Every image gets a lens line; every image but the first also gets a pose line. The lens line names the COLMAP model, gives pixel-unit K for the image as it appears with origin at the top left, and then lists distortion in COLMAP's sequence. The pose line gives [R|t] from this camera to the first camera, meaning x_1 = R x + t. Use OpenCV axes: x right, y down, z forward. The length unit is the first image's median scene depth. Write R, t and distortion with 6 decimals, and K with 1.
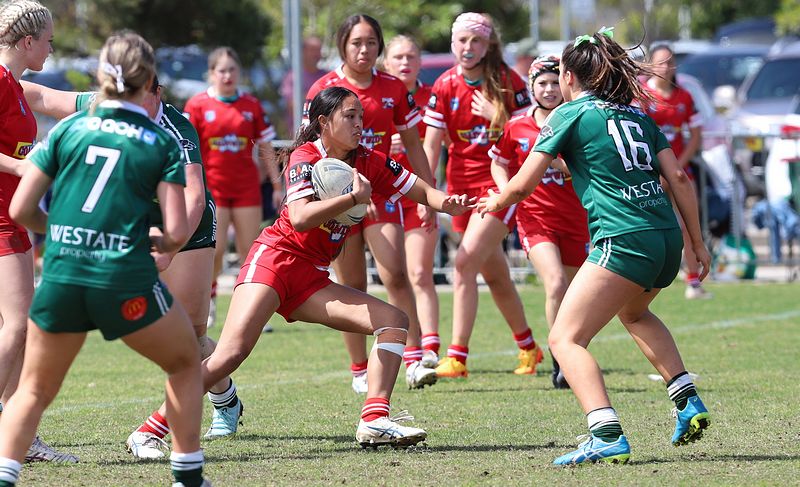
lens RADIAL K [[3984.0, 0, 400.2], [0, 3984.0, 246.4], [0, 0, 1]] dist [0.400333, 0.000000]
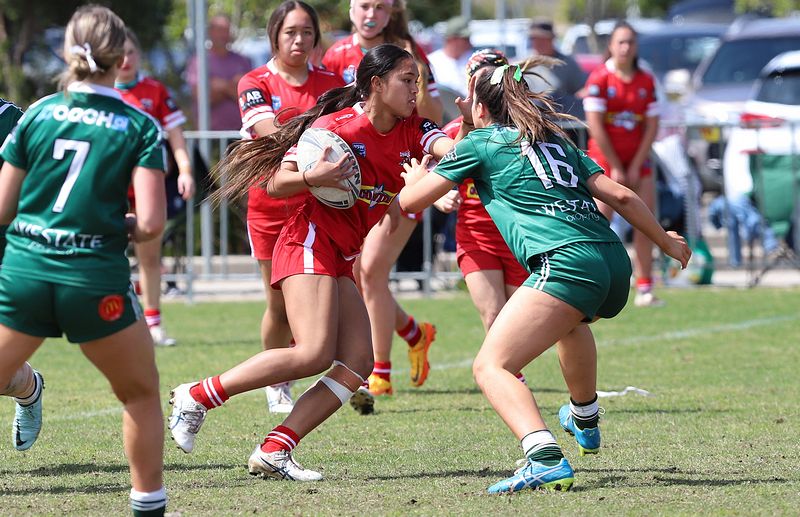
lens RADIAL K [[3982.9, 0, 402.1], [0, 3982.9, 252.8], [0, 0, 1]] dist [0.535757, 0.000000]
pose [[0.999959, -0.002145, 0.008828, 0.011172], [0.002139, 0.999997, 0.000770, 0.000199], [-0.008830, -0.000751, 0.999961, 0.102190]]
